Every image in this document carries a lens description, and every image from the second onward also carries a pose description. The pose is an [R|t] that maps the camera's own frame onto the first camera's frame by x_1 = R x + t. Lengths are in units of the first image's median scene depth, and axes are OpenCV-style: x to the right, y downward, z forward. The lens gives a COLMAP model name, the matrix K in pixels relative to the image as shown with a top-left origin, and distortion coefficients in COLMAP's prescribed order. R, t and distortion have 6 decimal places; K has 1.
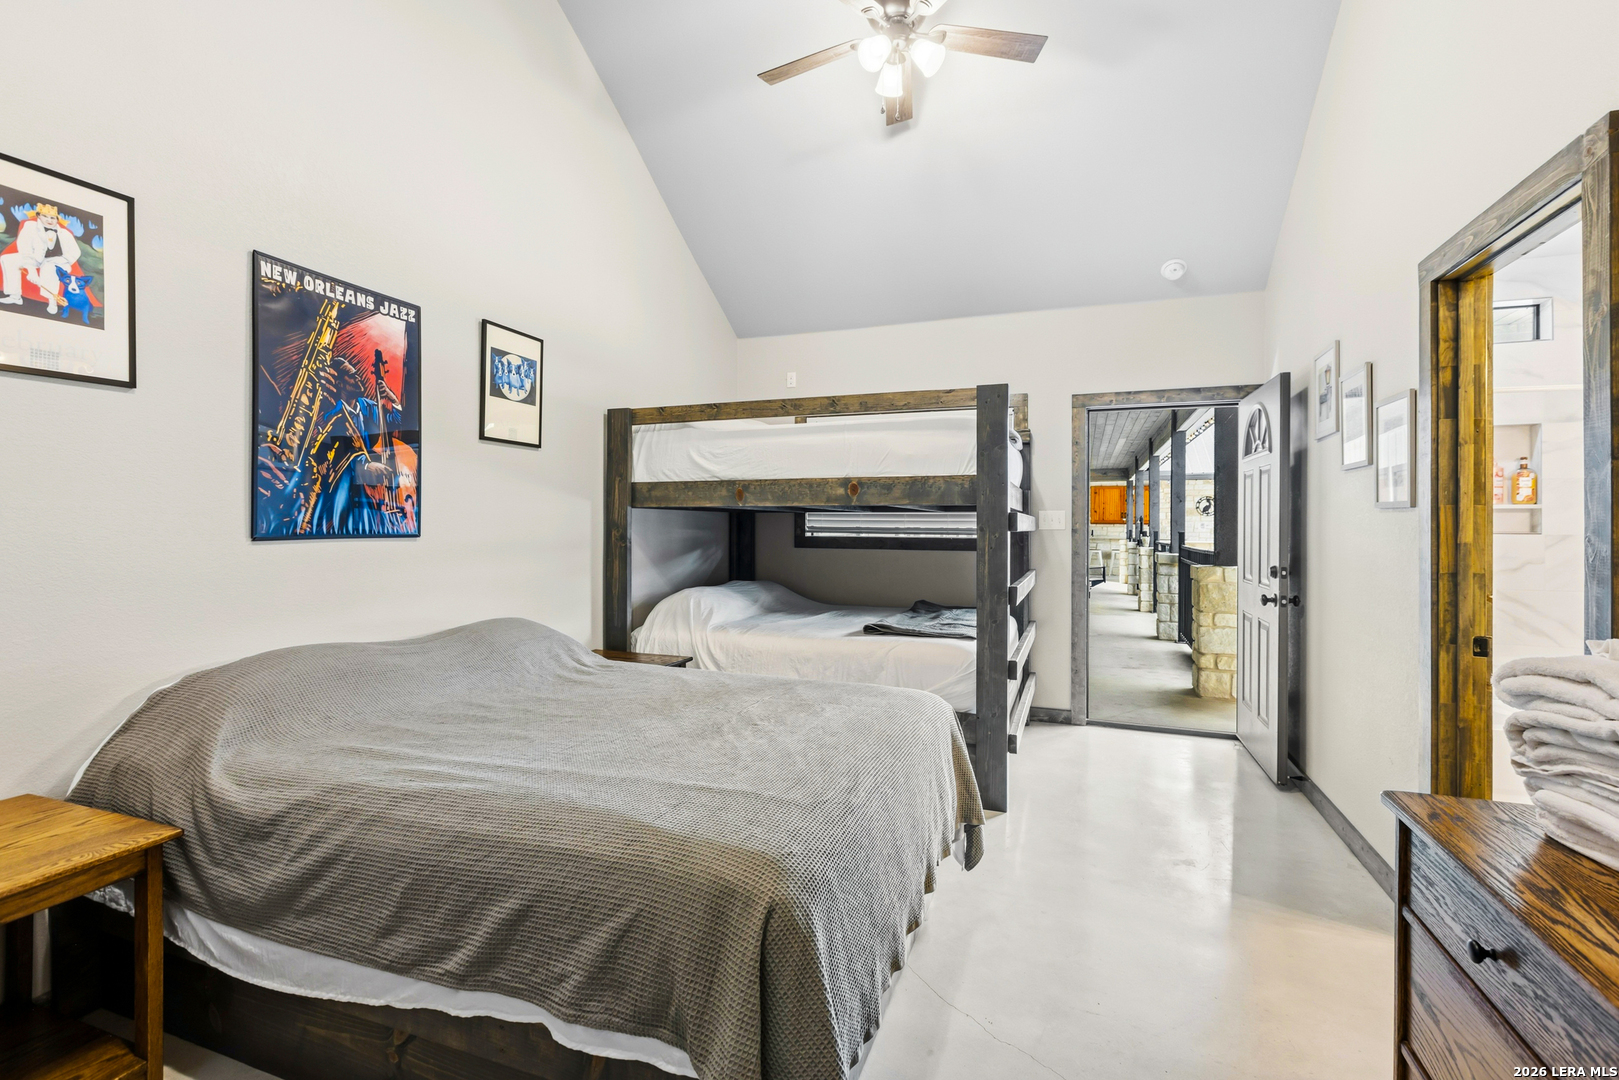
lens RADIAL K [[734.3, 0, 818.2], [0, 734.3, 535.1], [0, 0, 1]] dist [0.011535, -0.000274]
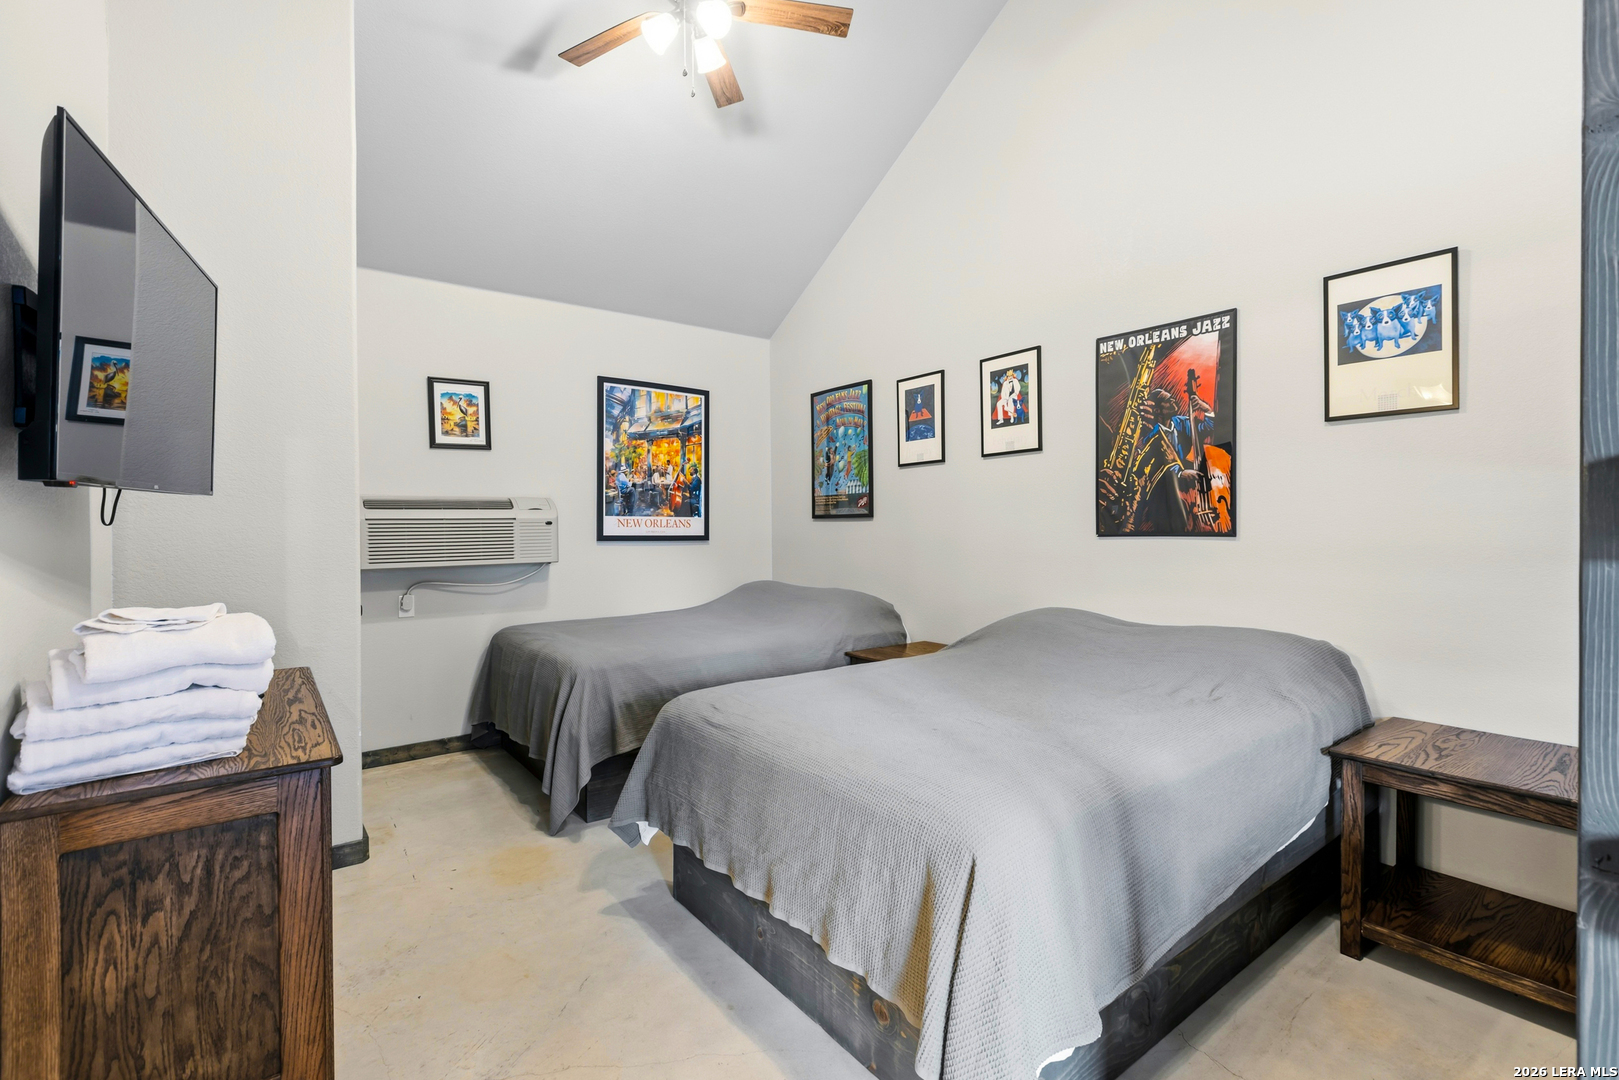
lens RADIAL K [[734.3, 0, 810.7], [0, 734.3, 535.2], [0, 0, 1]] dist [0.011535, -0.000274]
pose [[-0.536651, 0.010945, -0.843733, 0.687871], [-0.003080, 0.999884, 0.014930, -0.013473], [0.843799, 0.010611, -0.536555, 1.155369]]
